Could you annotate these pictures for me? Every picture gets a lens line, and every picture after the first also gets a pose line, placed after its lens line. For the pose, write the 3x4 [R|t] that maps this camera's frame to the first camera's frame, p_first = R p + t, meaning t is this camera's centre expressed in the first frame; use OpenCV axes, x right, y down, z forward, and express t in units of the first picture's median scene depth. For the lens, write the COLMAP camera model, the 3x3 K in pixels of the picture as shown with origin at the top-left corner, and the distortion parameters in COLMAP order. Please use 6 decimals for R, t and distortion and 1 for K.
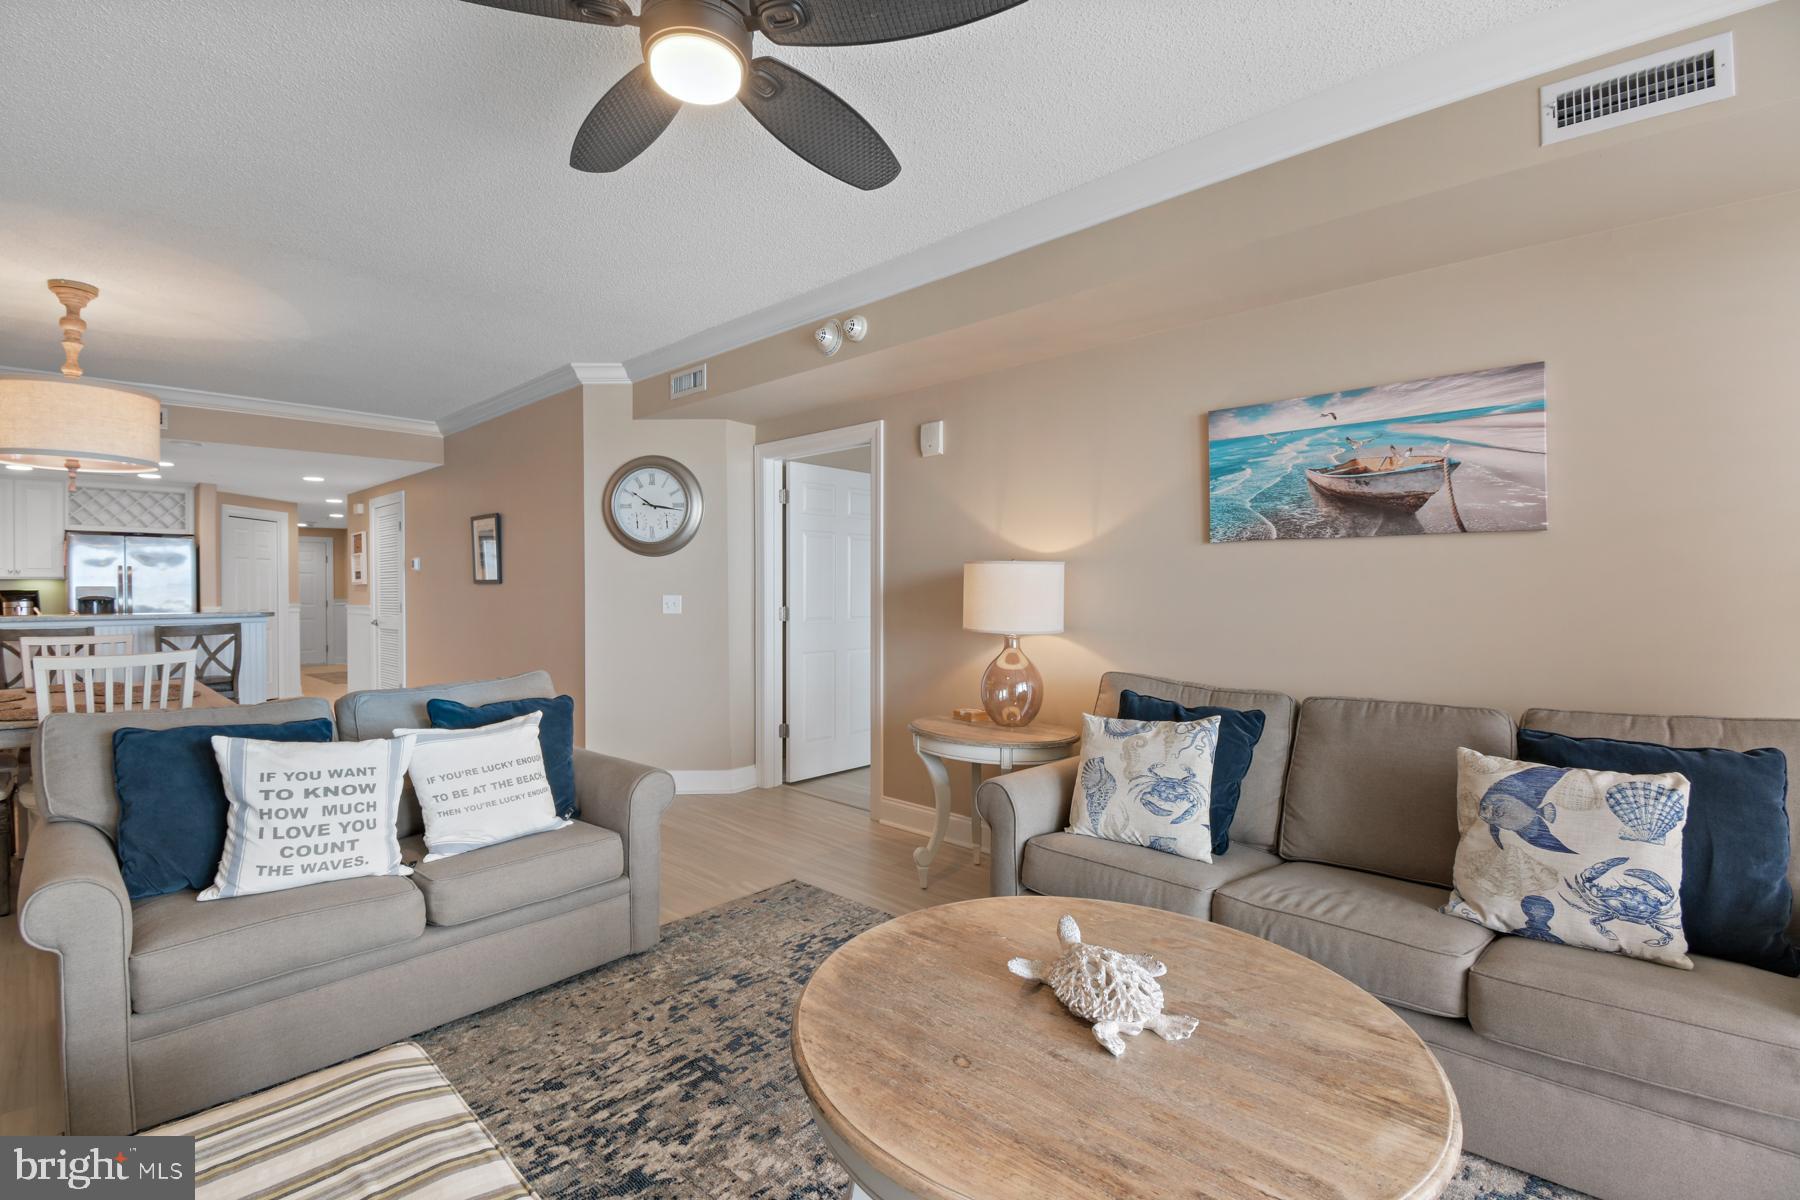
lens RADIAL K [[804.0, 0, 881.4], [0, 804.0, 590.2], [0, 0, 1]] dist [0.012679, -0.022675]
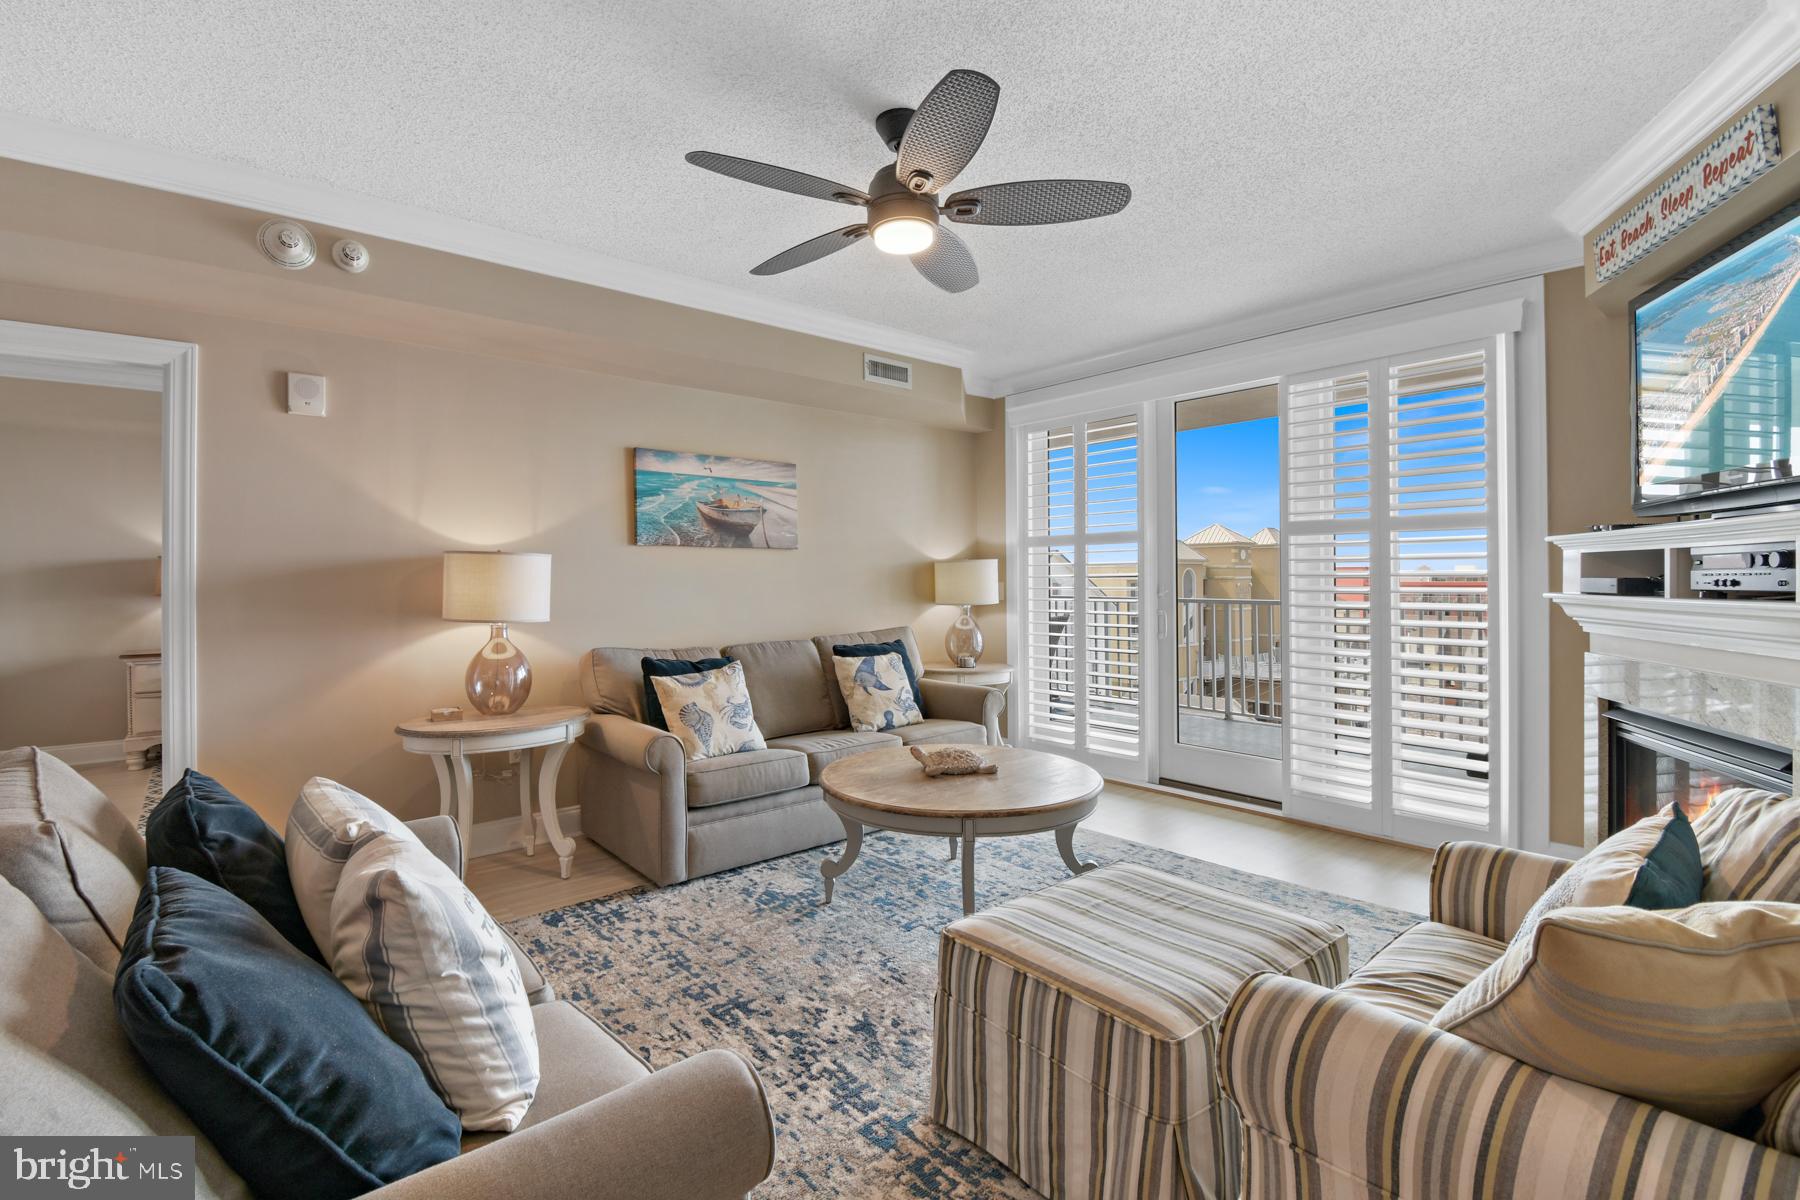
lens RADIAL K [[814.8, 0, 874.5], [0, 814.8, 571.0], [0, 0, 1]] dist [0.024371, -0.024208]
pose [[0.113489, 0.008286, 0.993505, -1.136268], [0.006846, 0.999935, -0.009122, -0.000769], [-0.993516, 0.007837, 0.113425, 0.567950]]
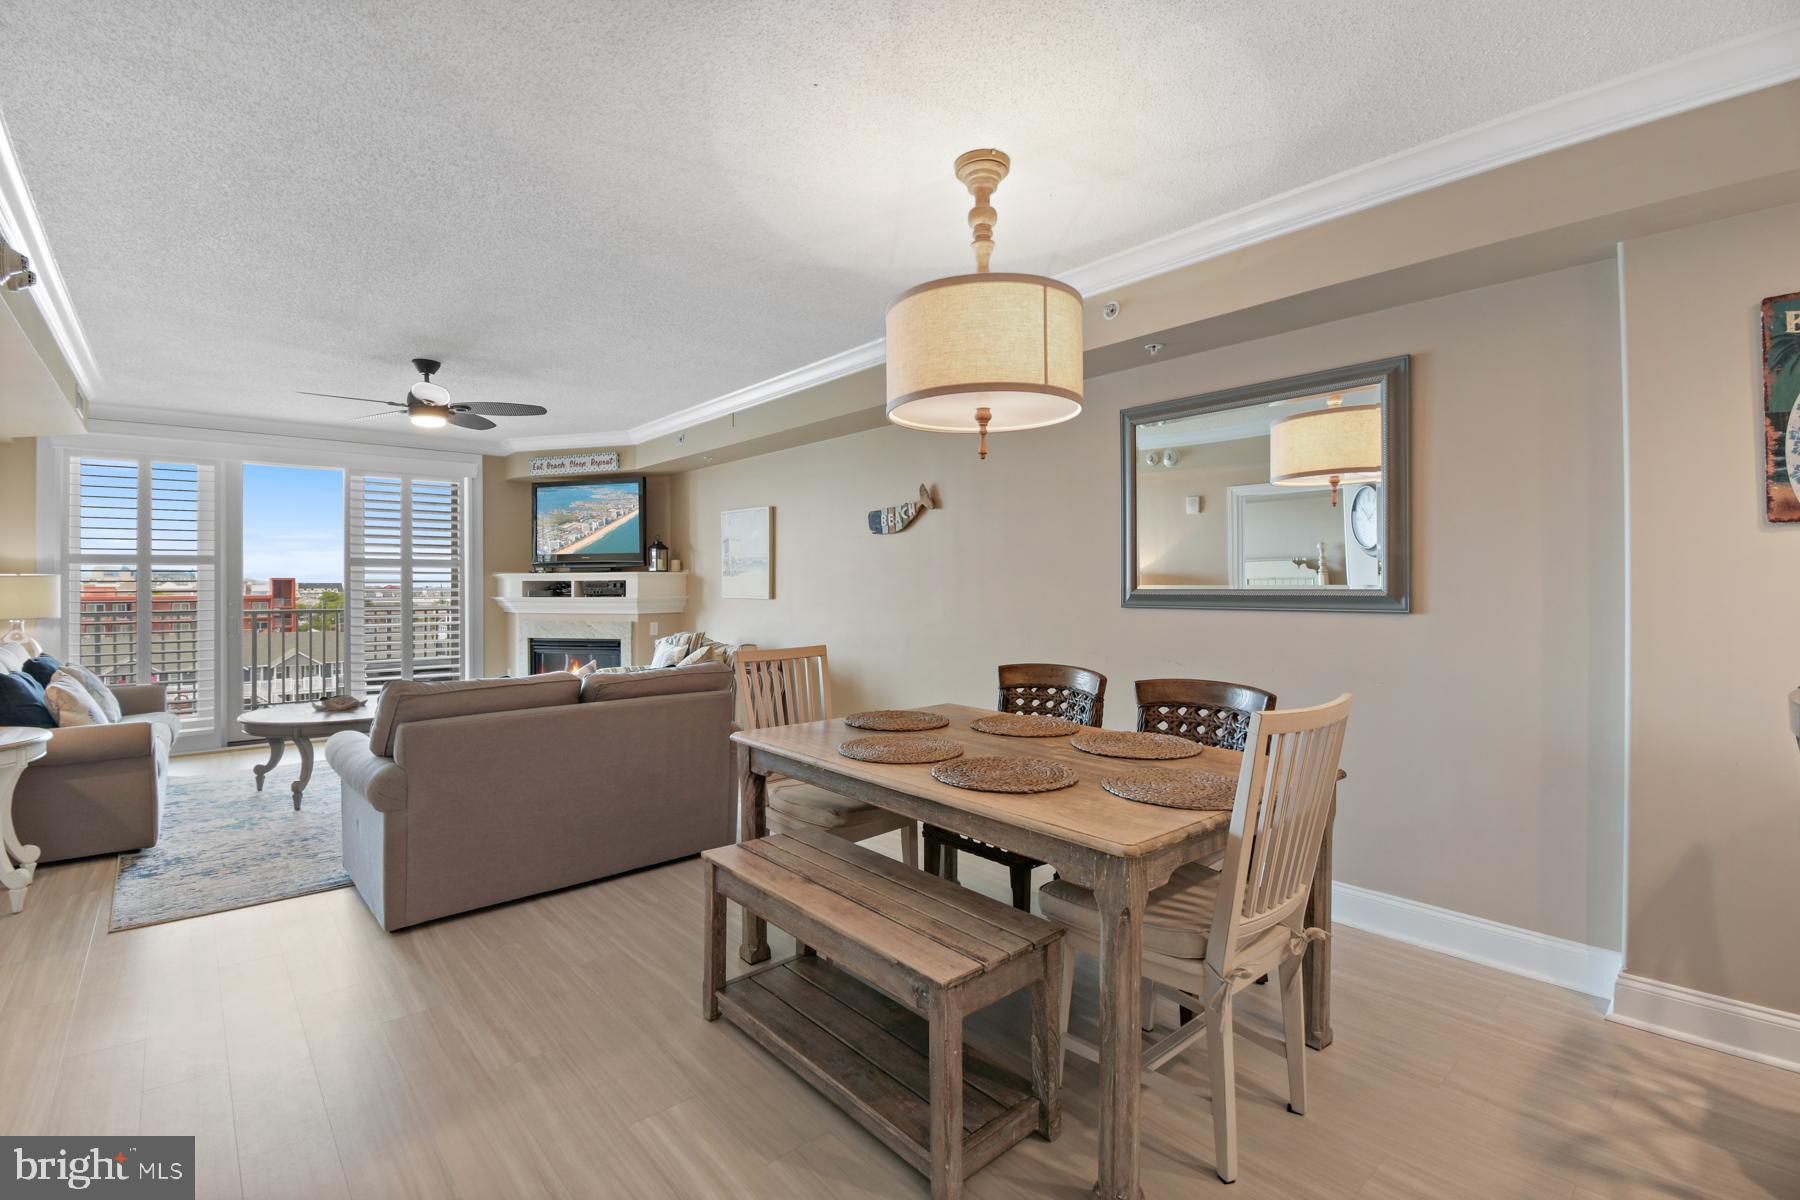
lens RADIAL K [[804.0, 0, 881.4], [0, 804.0, 590.2], [0, 0, 1]] dist [0.012679, -0.022675]
pose [[-0.994940, 0.003572, 0.100405, -1.428731], [0.004151, 0.999976, 0.005553, -0.008216], [-0.100383, 0.005942, -0.994931, 2.472114]]
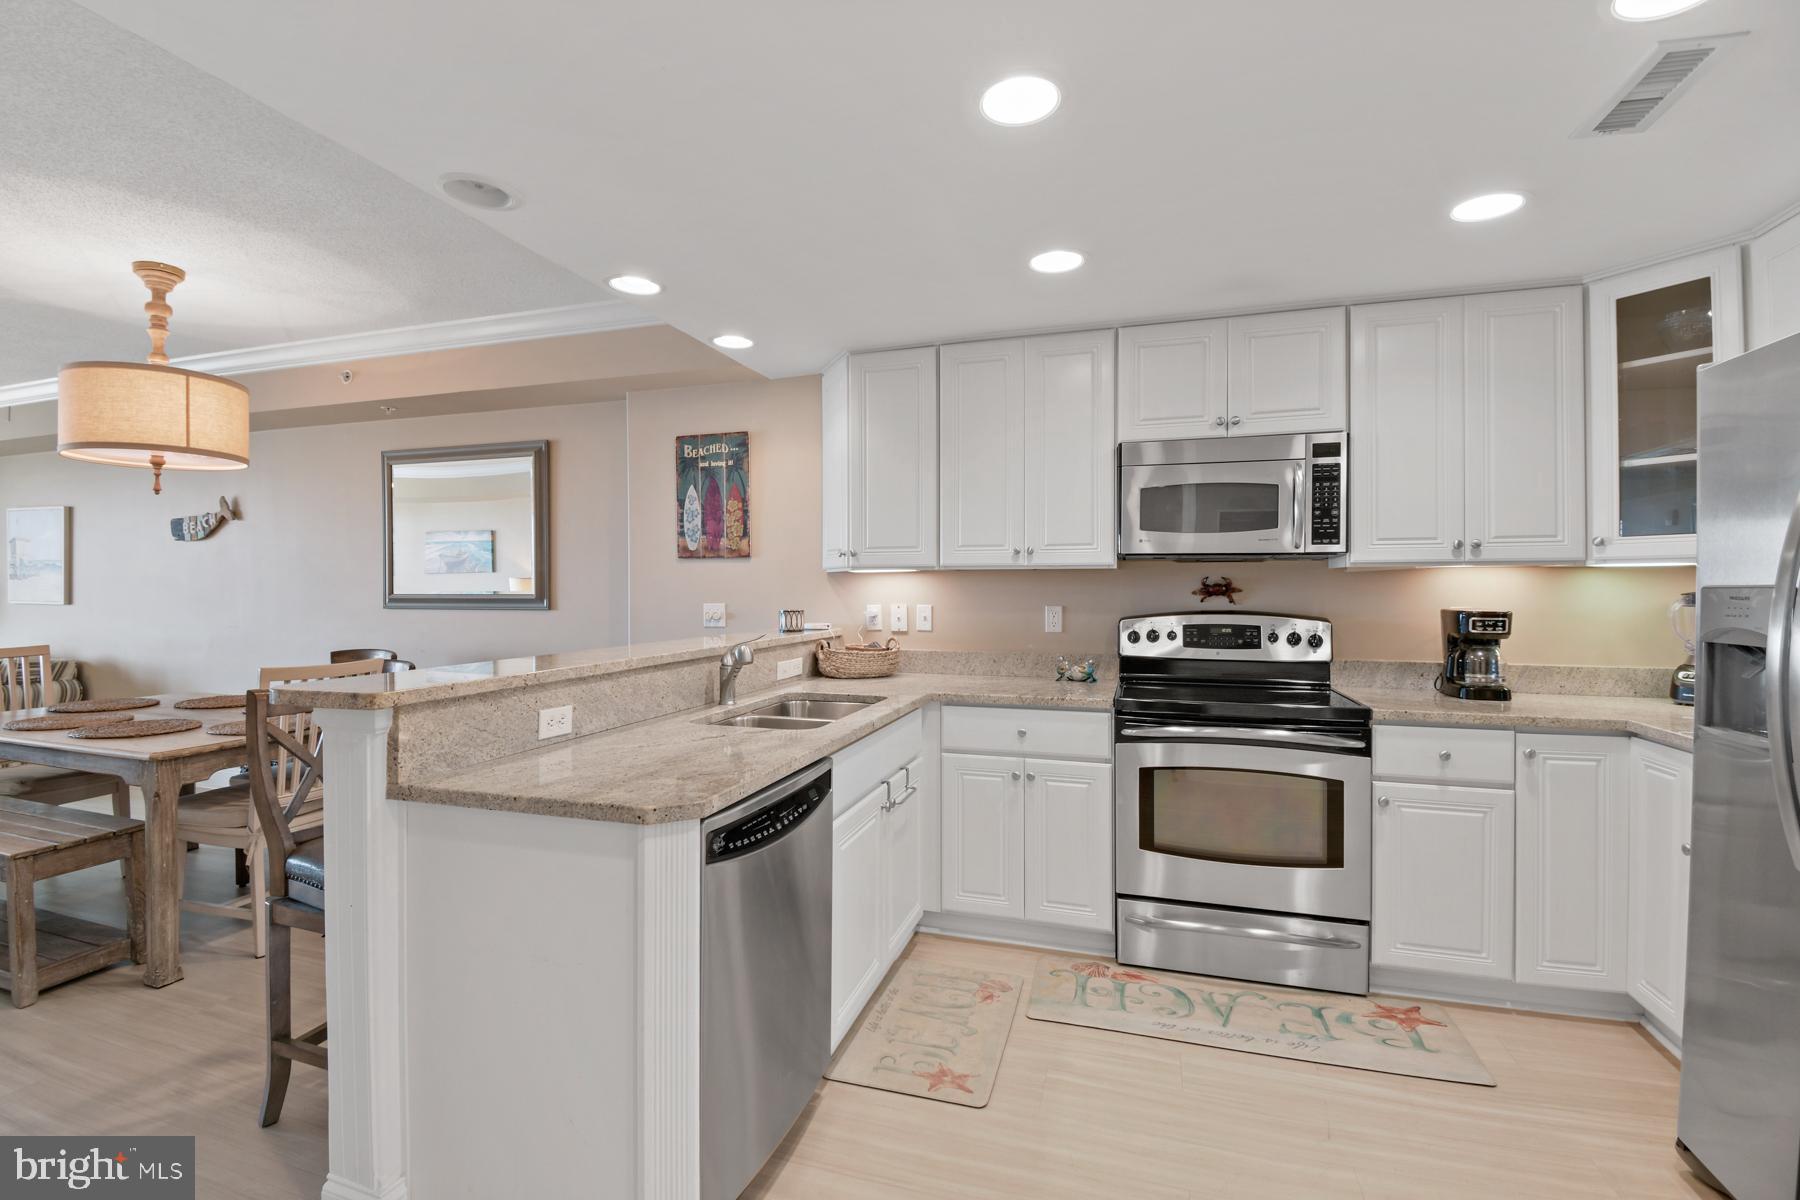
lens RADIAL K [[804.0, 0, 881.4], [0, 804.0, 590.2], [0, 0, 1]] dist [0.012679, -0.022675]
pose [[-0.898684, 0.003612, -0.438582, -1.956578], [0.002056, 0.999990, 0.004023, -0.013892], [0.438592, 0.002713, -0.898682, 3.158998]]
